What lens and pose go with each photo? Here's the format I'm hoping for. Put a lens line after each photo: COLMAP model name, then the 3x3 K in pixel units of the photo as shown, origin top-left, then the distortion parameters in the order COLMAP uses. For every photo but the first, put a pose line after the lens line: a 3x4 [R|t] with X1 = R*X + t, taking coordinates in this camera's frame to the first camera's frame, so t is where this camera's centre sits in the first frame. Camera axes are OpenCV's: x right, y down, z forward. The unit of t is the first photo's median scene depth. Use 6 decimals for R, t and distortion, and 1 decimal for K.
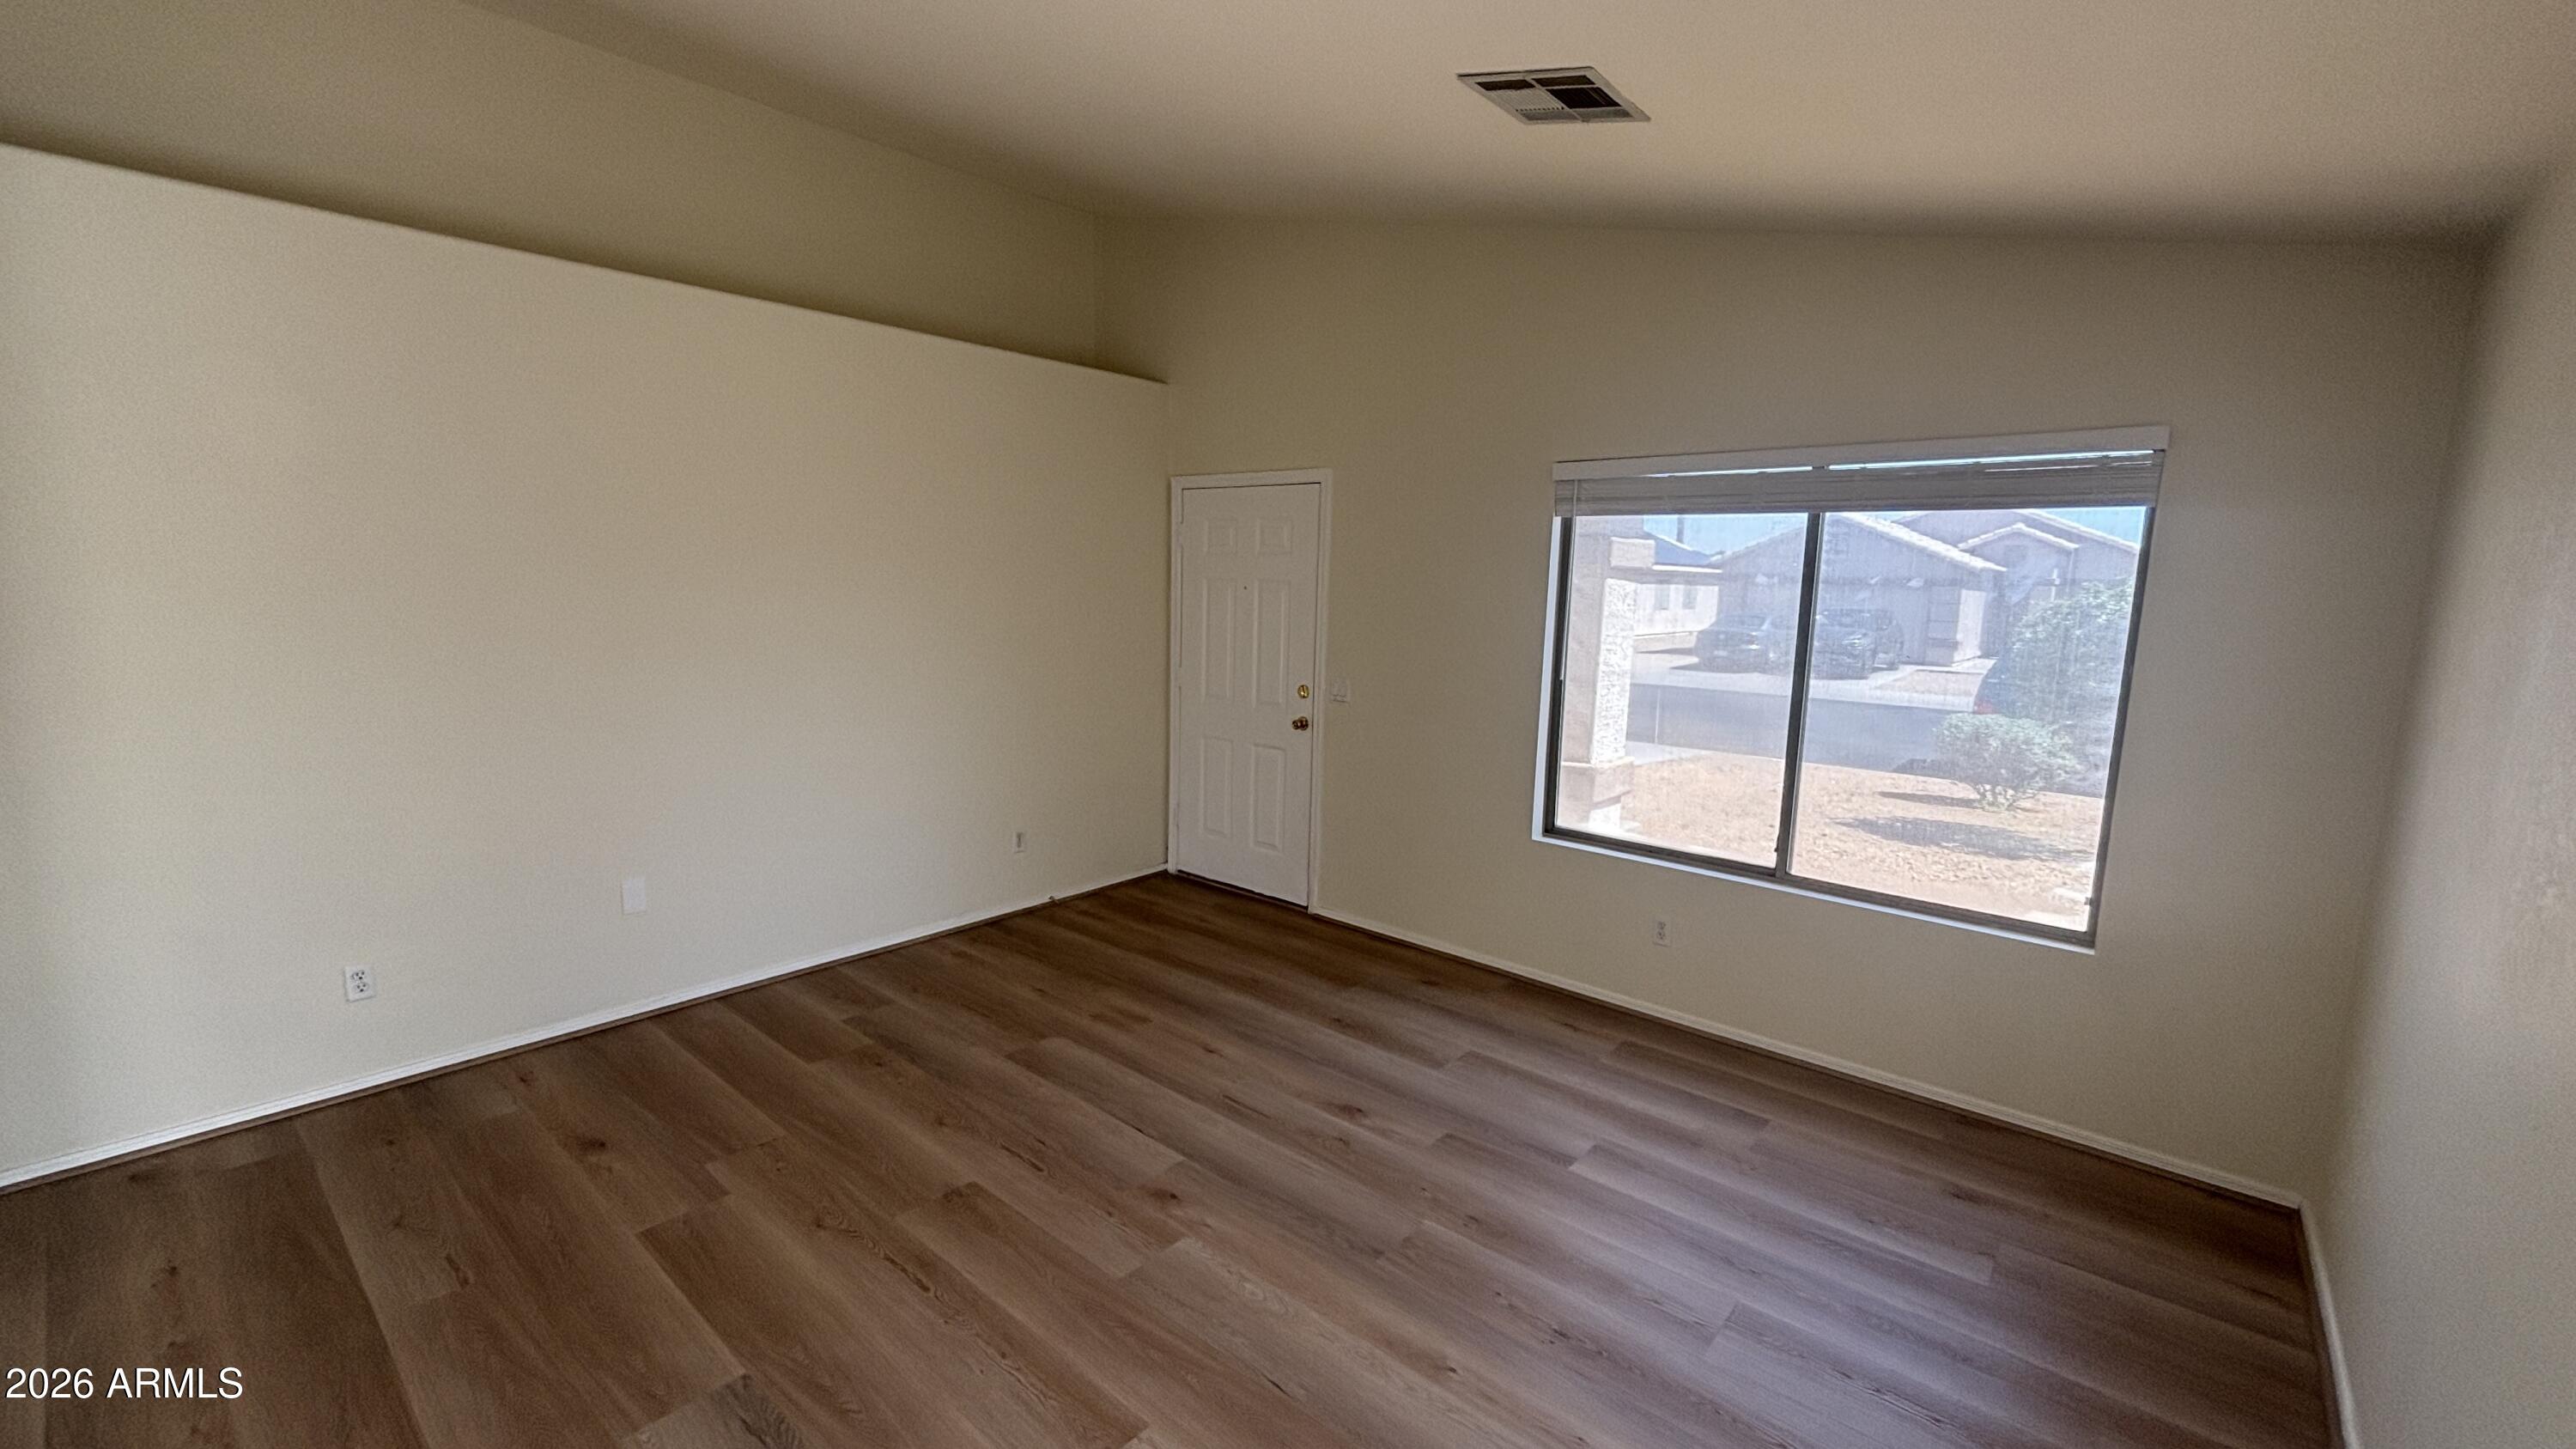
lens RADIAL K [[1040.3, 0, 1288.4], [0, 1040.3, 714.0], [0, 0, 1]] dist [-0.003511, -0.000554]
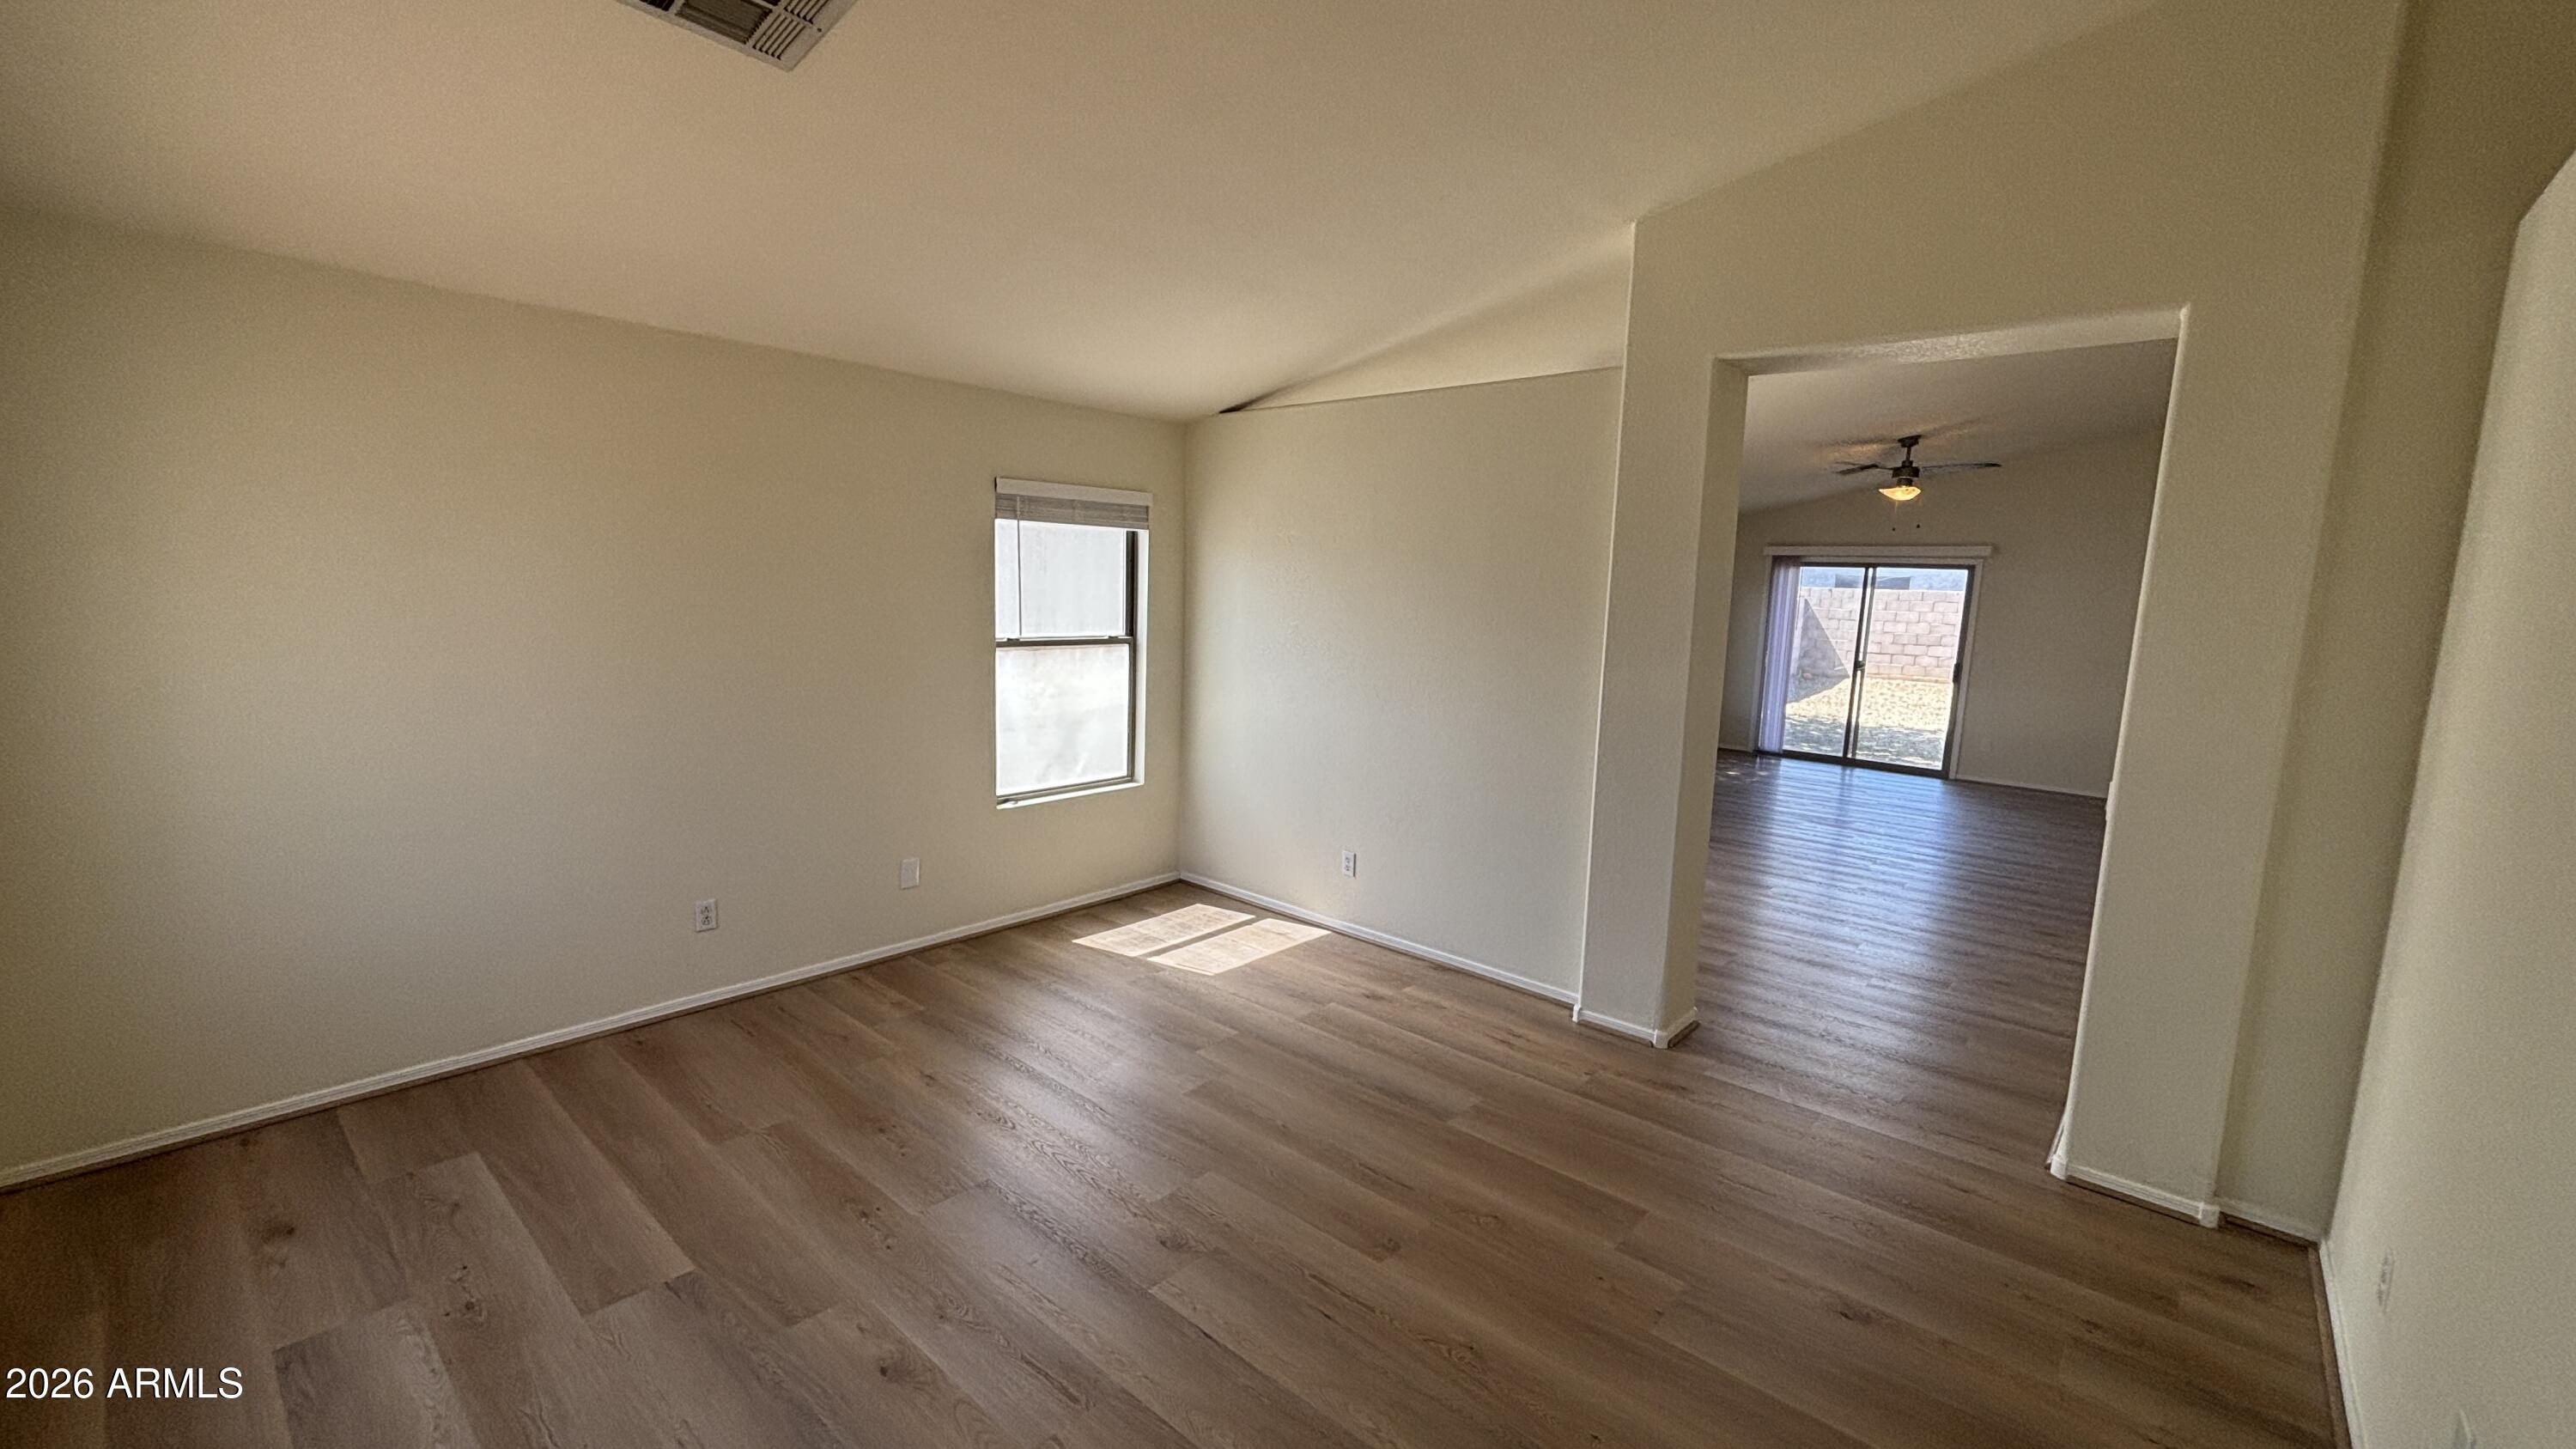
lens RADIAL K [[1040.3, 0, 1288.4], [0, 1040.3, 714.0], [0, 0, 1]] dist [-0.003511, -0.000554]
pose [[-0.998254, -0.058987, -0.003025, -0.197274], [-0.057605, 0.960991, 0.270515, -0.270036], [-0.013050, 0.270217, -0.962711, 1.820359]]
